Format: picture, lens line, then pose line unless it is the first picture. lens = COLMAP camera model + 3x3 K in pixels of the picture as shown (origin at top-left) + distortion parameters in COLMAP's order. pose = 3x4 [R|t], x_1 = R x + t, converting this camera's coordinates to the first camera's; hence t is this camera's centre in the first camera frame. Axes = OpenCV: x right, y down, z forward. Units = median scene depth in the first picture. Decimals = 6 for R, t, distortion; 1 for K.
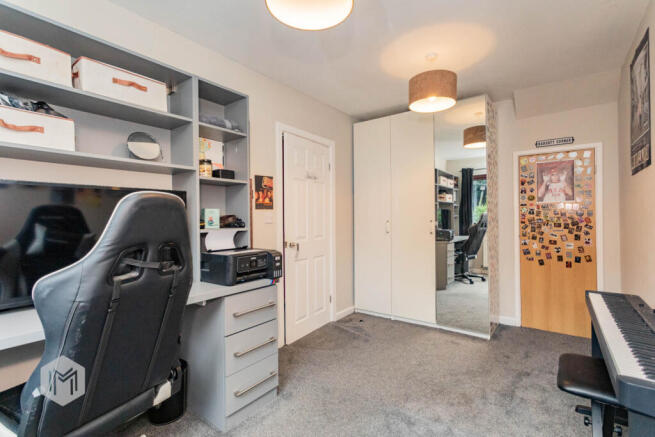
lens RADIAL K [[310.5, 0, 324.7], [0, 310.5, 218.2], [0, 0, 1]] dist [-0.000143, 0.000500]
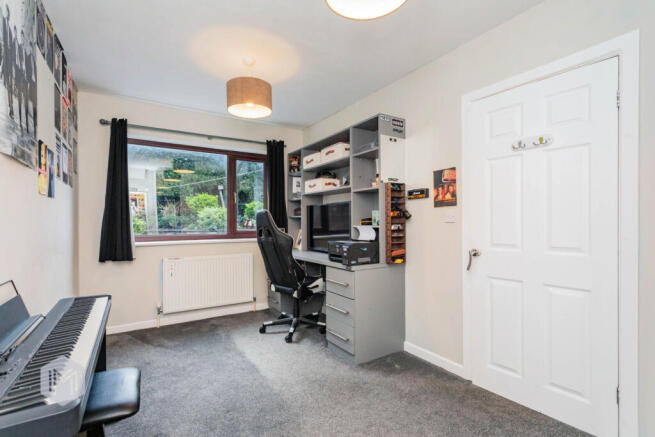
lens RADIAL K [[310.5, 0, 325.2], [0, 310.5, 219.8], [0, 0, 1]] dist [-0.000143, 0.000500]
pose [[-0.363072, 0.011470, -0.931691, 0.757181], [0.013030, 0.999889, 0.007232, -0.002100], [0.931670, -0.009514, -0.363181, 0.999677]]
